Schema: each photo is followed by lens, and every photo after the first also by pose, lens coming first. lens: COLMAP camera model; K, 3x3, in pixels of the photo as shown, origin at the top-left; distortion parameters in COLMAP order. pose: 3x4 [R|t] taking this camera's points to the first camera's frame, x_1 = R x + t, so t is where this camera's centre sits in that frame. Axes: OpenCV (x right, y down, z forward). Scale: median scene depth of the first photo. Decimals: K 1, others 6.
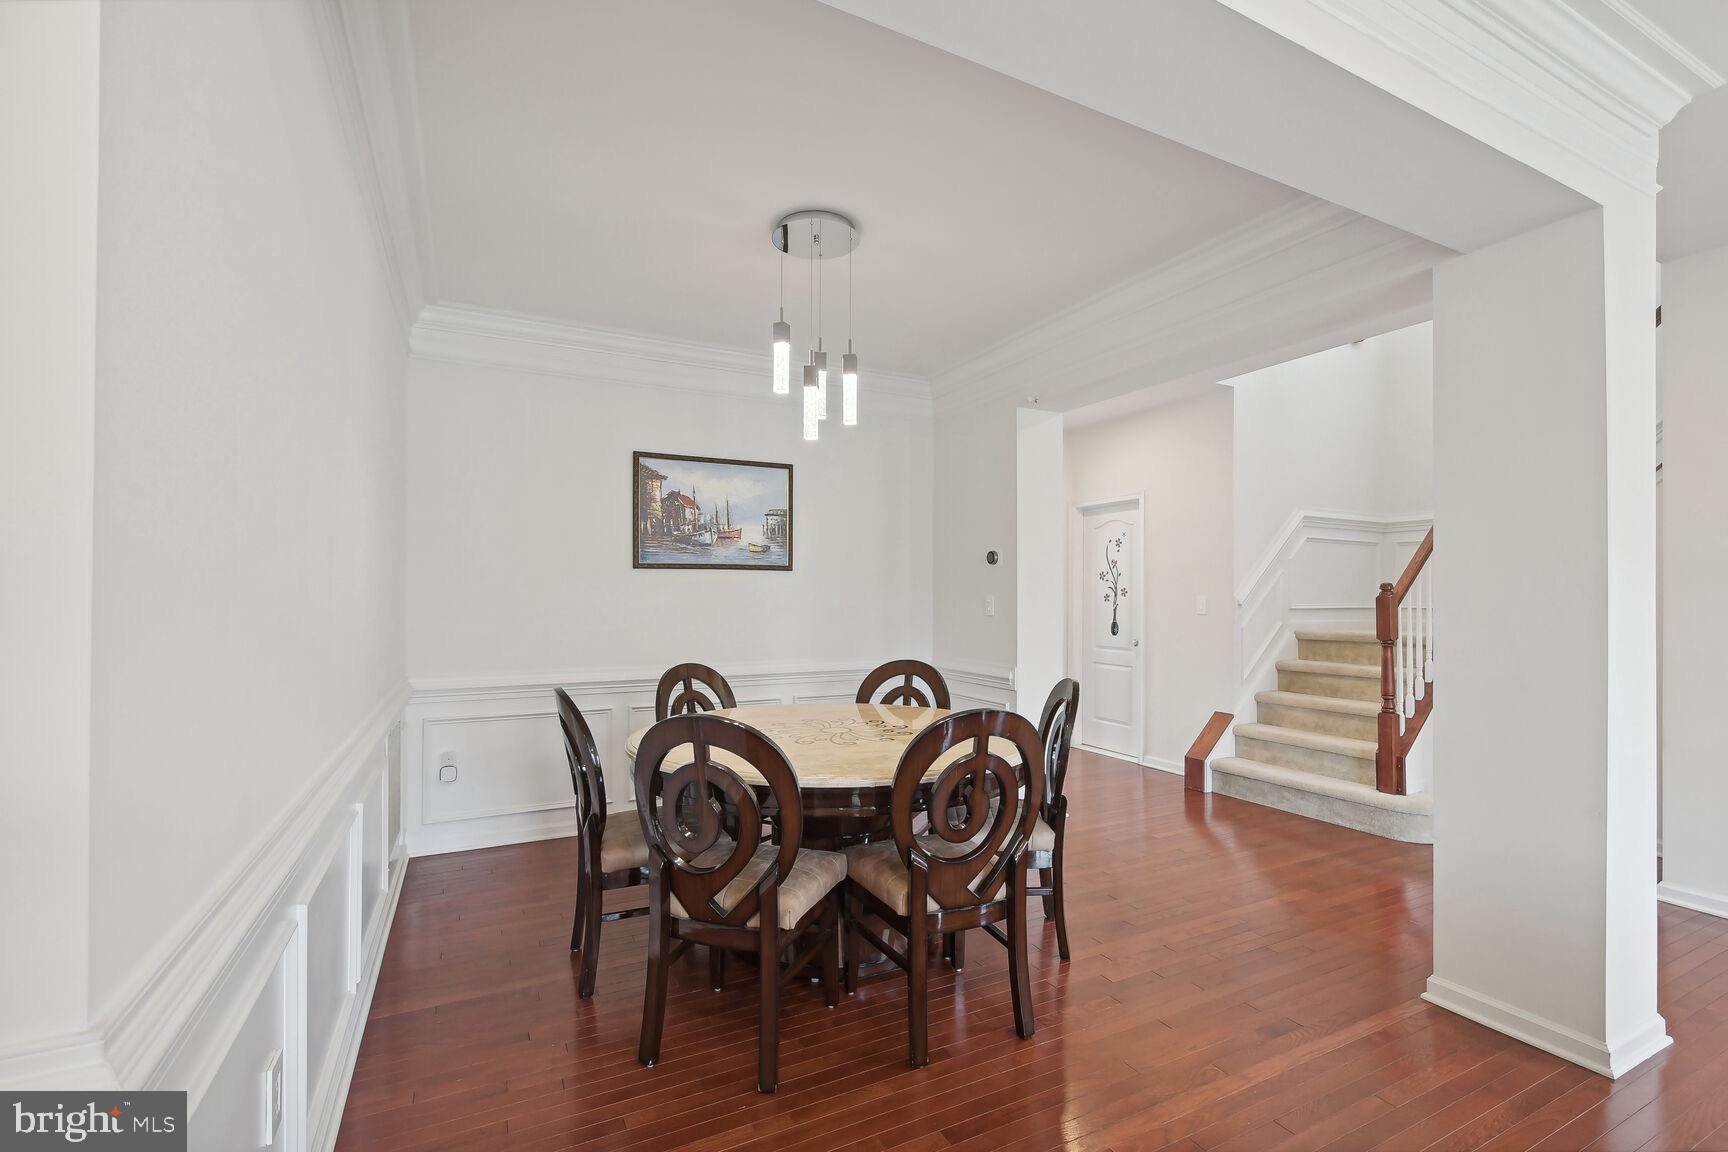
lens RADIAL K [[765.0, 0, 859.2], [0, 765.0, 594.2], [0, 0, 1]] dist [0.000679, -0.000071]
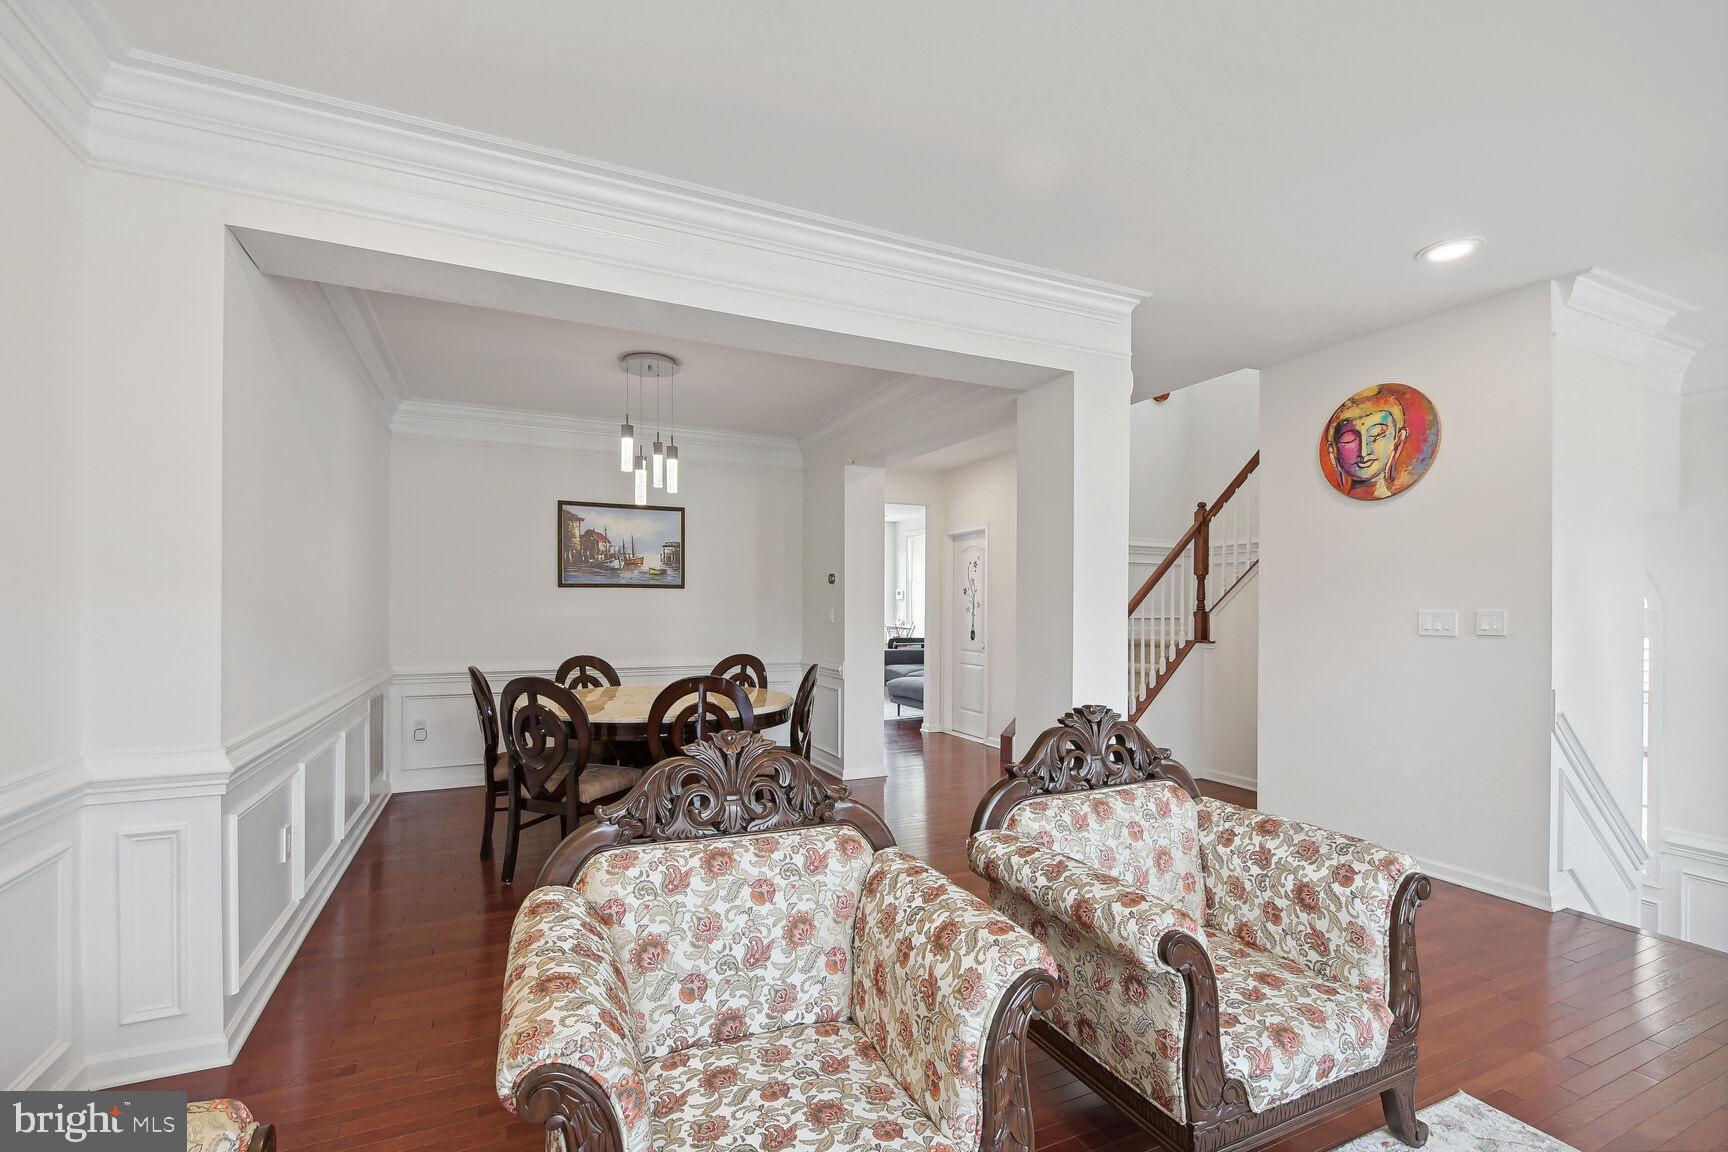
lens RADIAL K [[769.1, 0, 858.0], [0, 769.1, 612.6], [0, 0, 1]] dist [-0.000196, 0.000032]
pose [[0.999343, 0.001079, -0.036217, 0.281693], [-0.000769, 0.999963, 0.008561, -0.001209], [0.036225, -0.008527, 0.999307, -0.336935]]
